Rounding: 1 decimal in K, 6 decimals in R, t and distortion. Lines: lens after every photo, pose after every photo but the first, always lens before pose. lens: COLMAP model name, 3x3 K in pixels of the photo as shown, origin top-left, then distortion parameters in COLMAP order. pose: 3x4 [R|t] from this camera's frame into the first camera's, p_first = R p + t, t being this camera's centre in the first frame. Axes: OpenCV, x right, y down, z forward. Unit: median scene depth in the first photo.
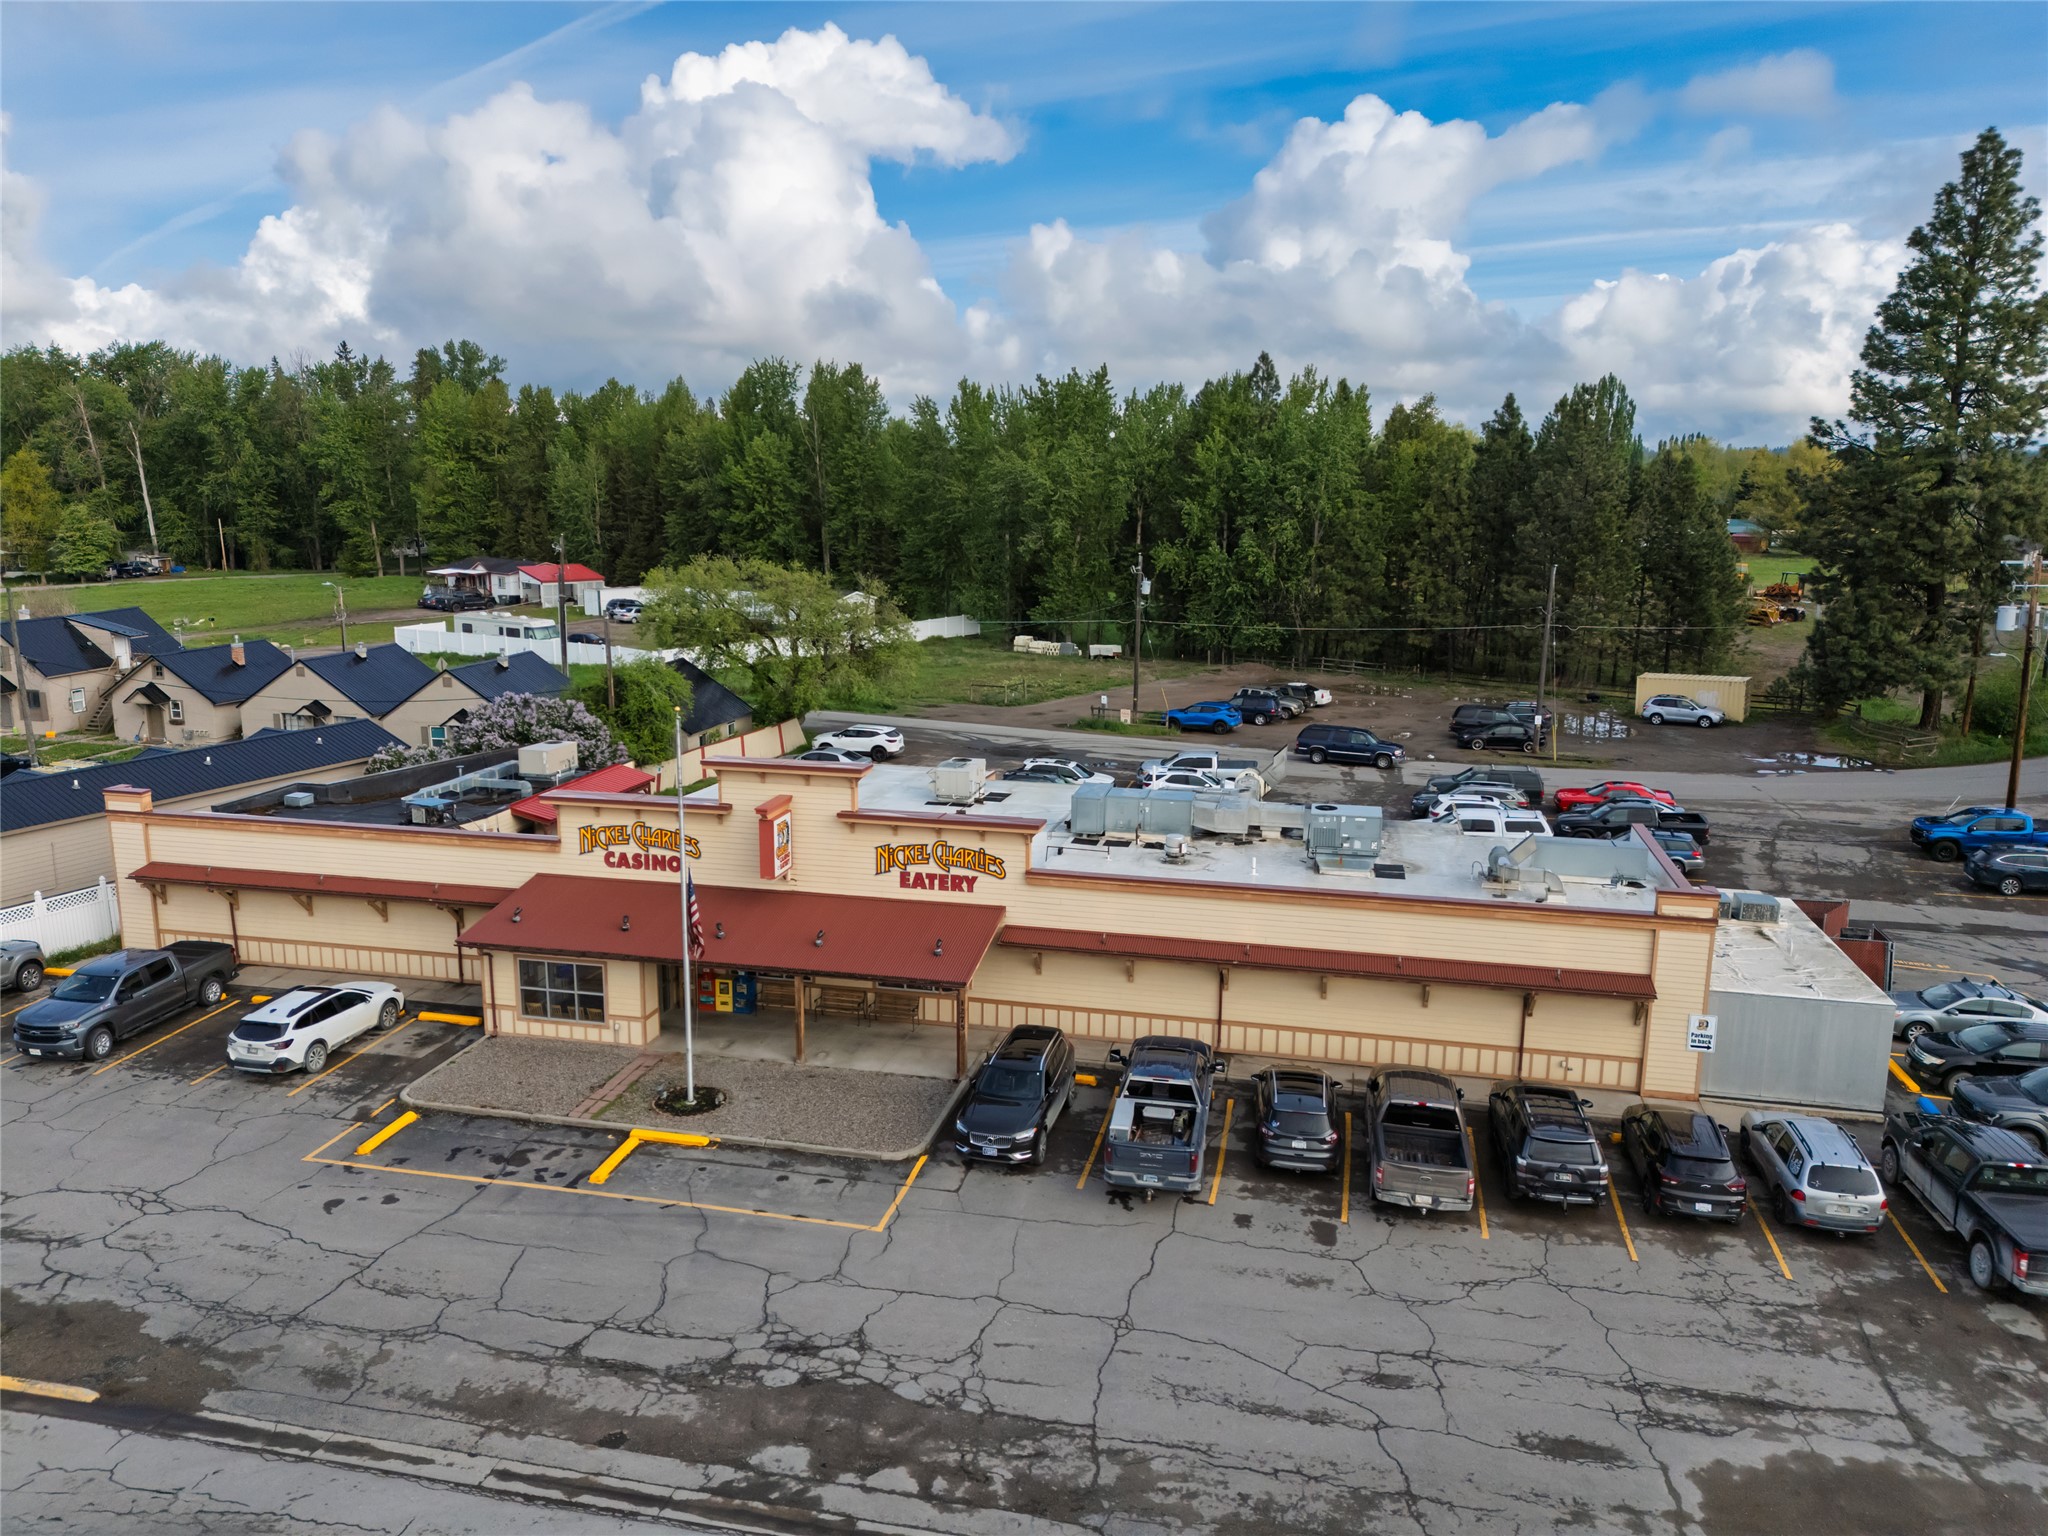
lens RADIAL K [[1487.8, 0, 1024.0], [0, 1487.8, 768.0], [0, 0, 1]] dist [0.091701, -0.091317]
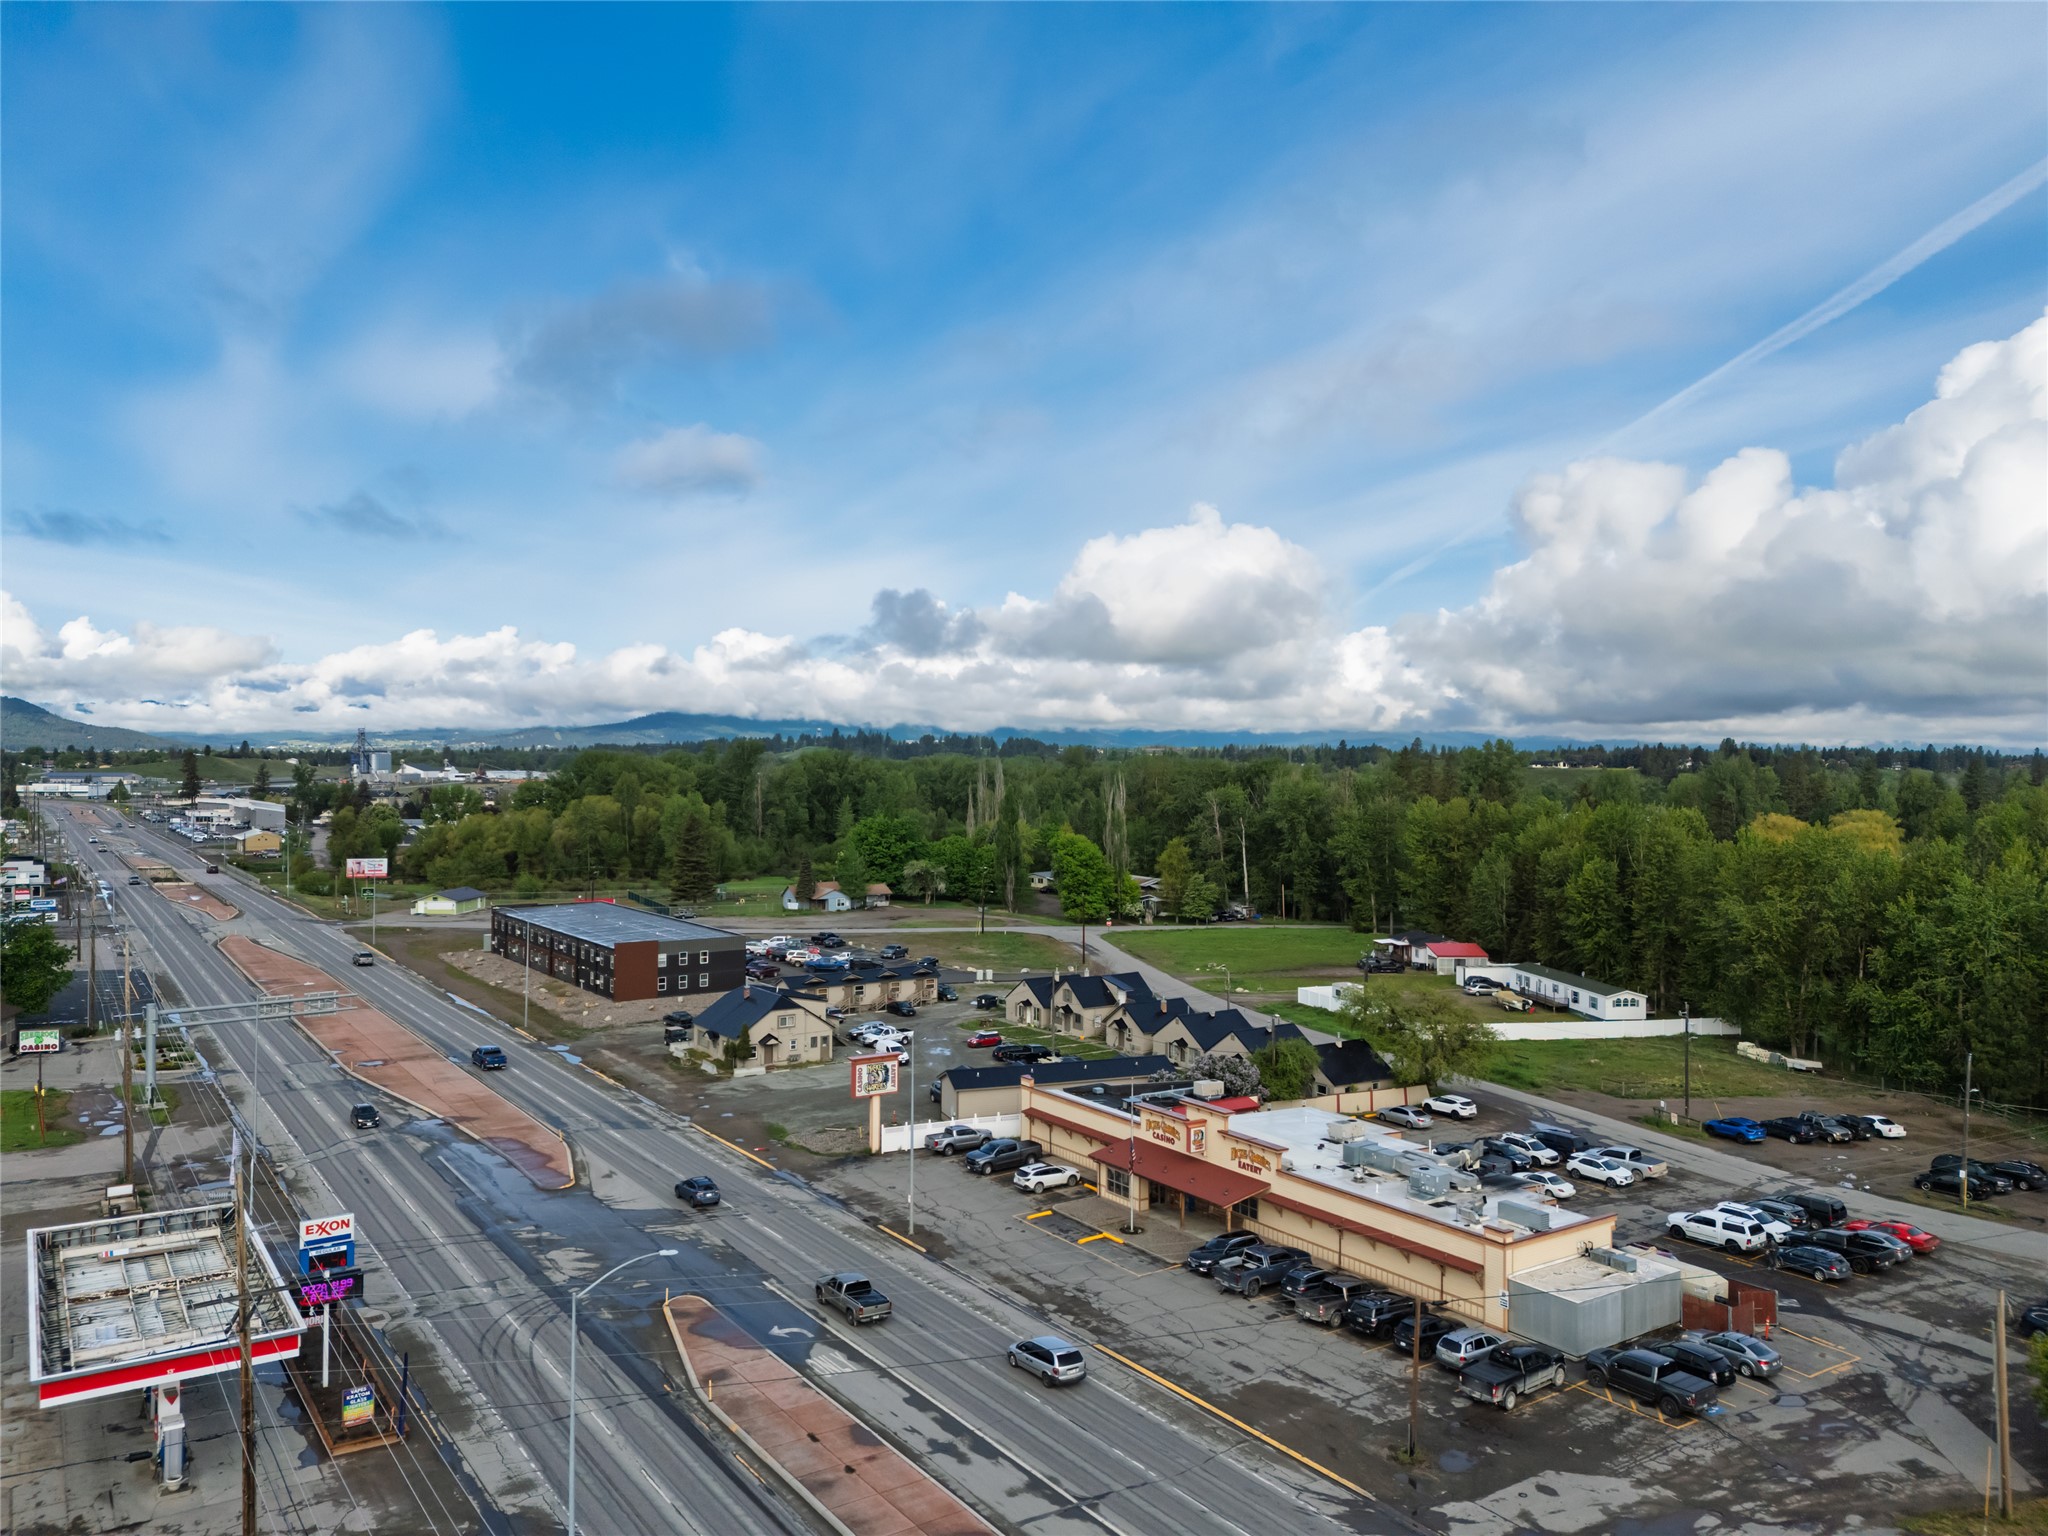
lens RADIAL K [[1487.8, 0, 1024.0], [0, 1487.8, 768.0], [0, 0, 1]] dist [0.091701, -0.091317]
pose [[0.733398, -0.000500, -0.679799, 1.301603], [-0.136239, 0.979604, -0.147702, -0.144331], [0.666008, 0.200939, 0.718371, -1.075217]]
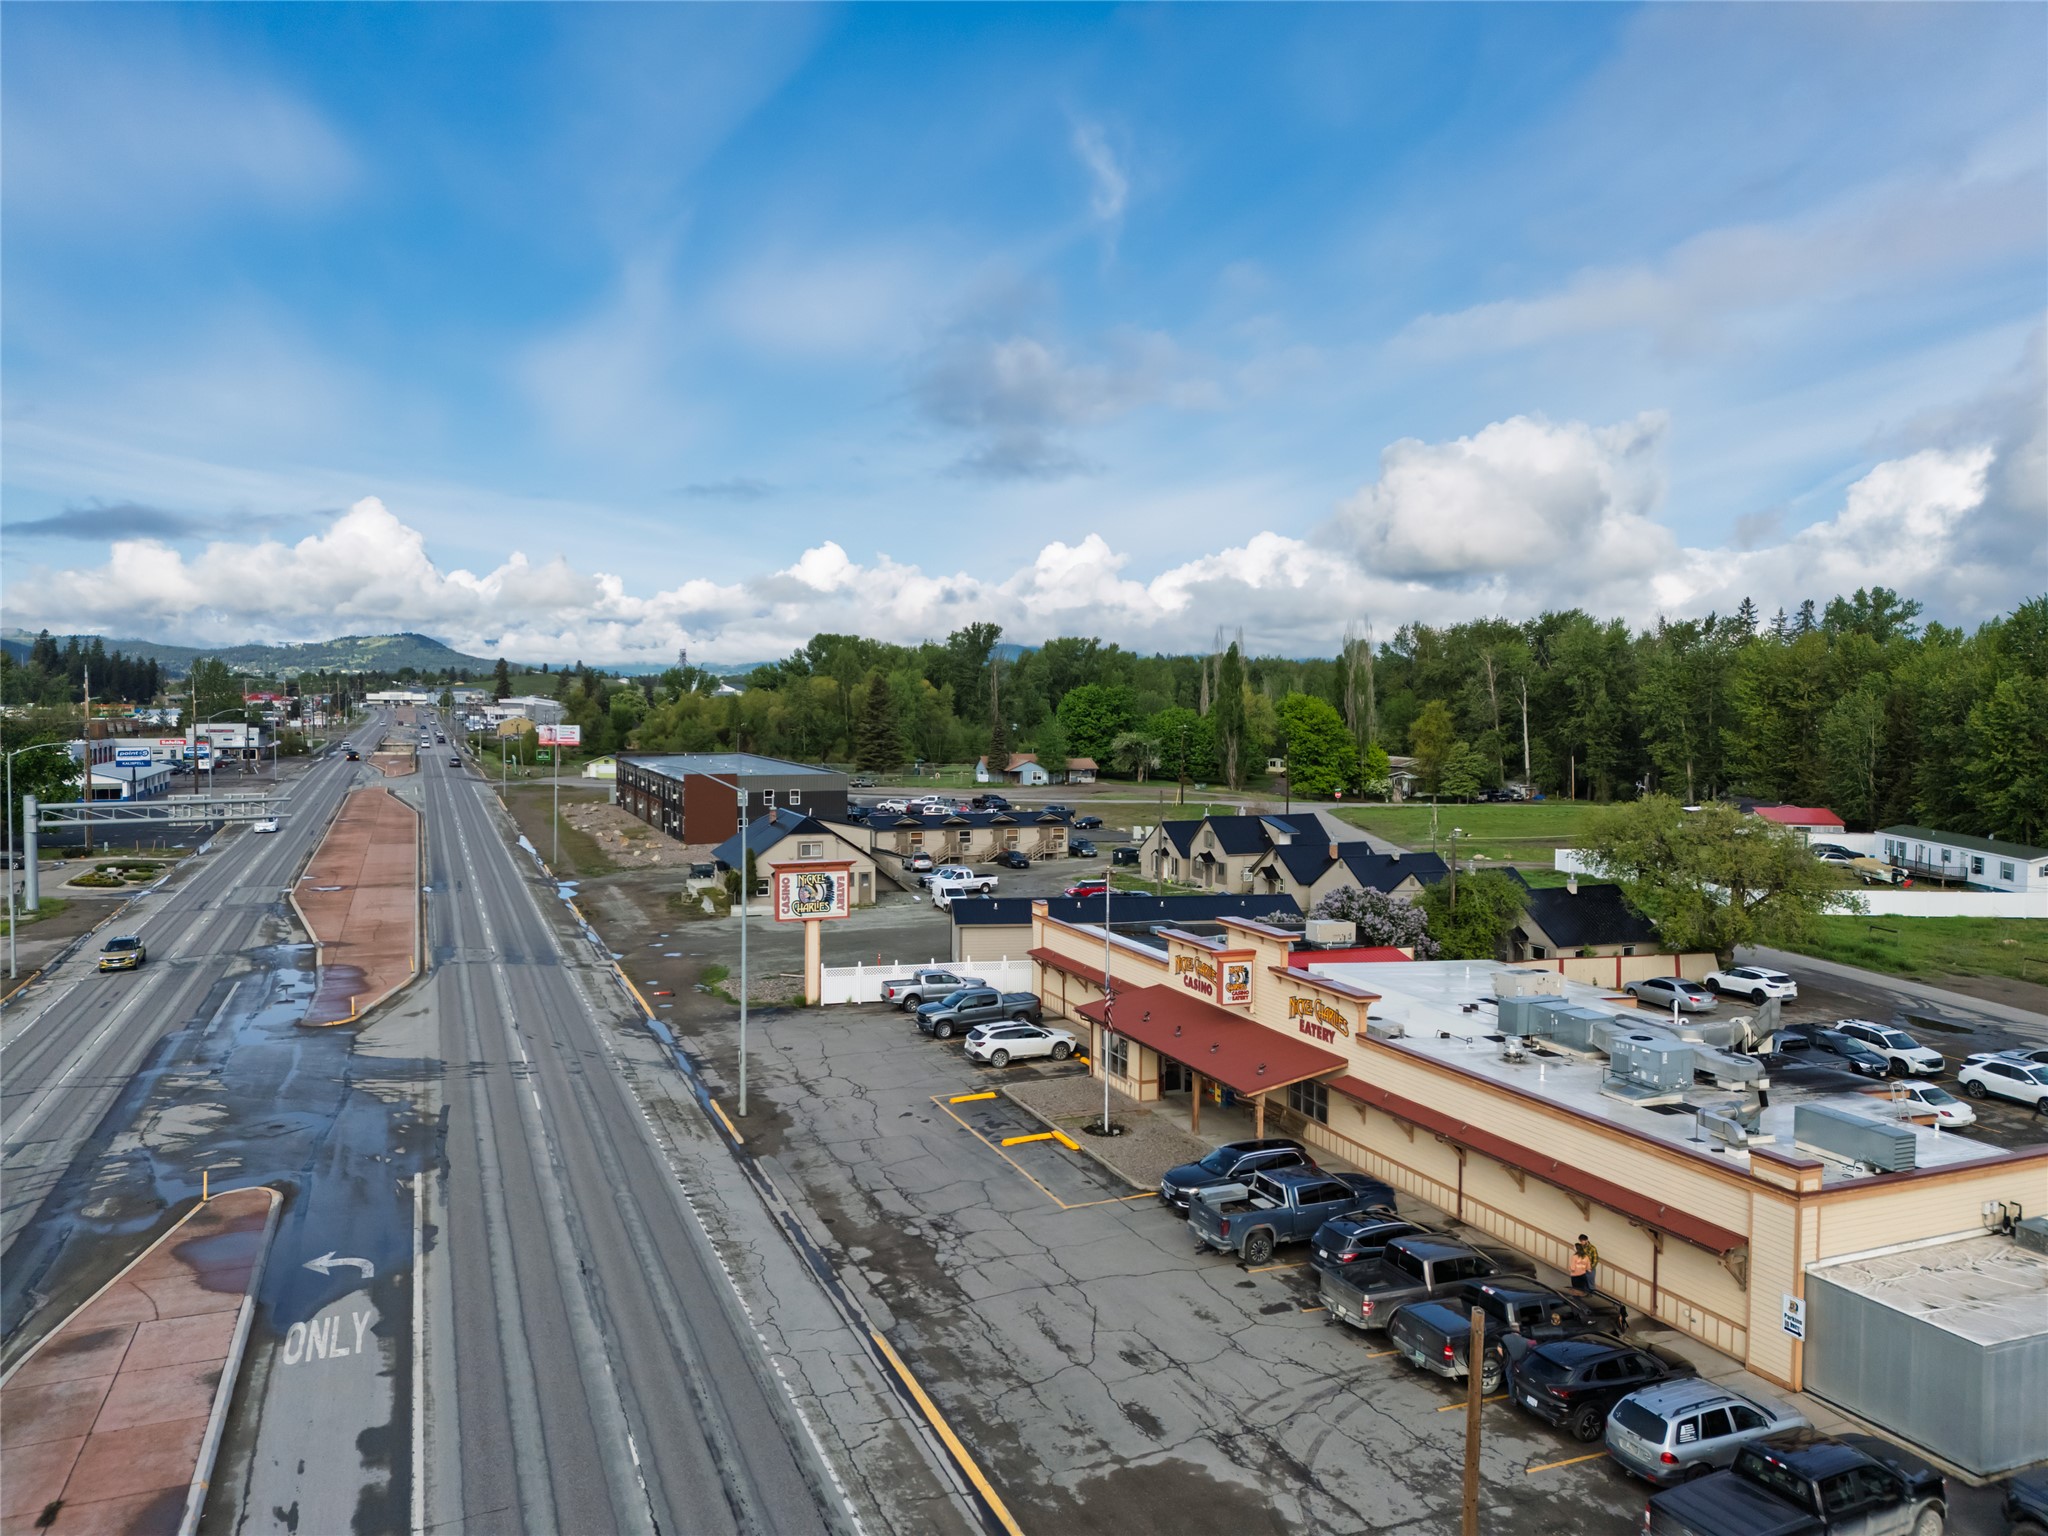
lens RADIAL K [[1487.8, 0, 1024.0], [0, 1487.8, 768.0], [0, 0, 1]] dist [0.091701, -0.091317]
pose [[0.576998, 0.037024, -0.815906, 0.856458], [-0.165032, 0.983651, -0.072072, -0.012876], [0.799898, 0.176237, 0.573675, 0.008146]]
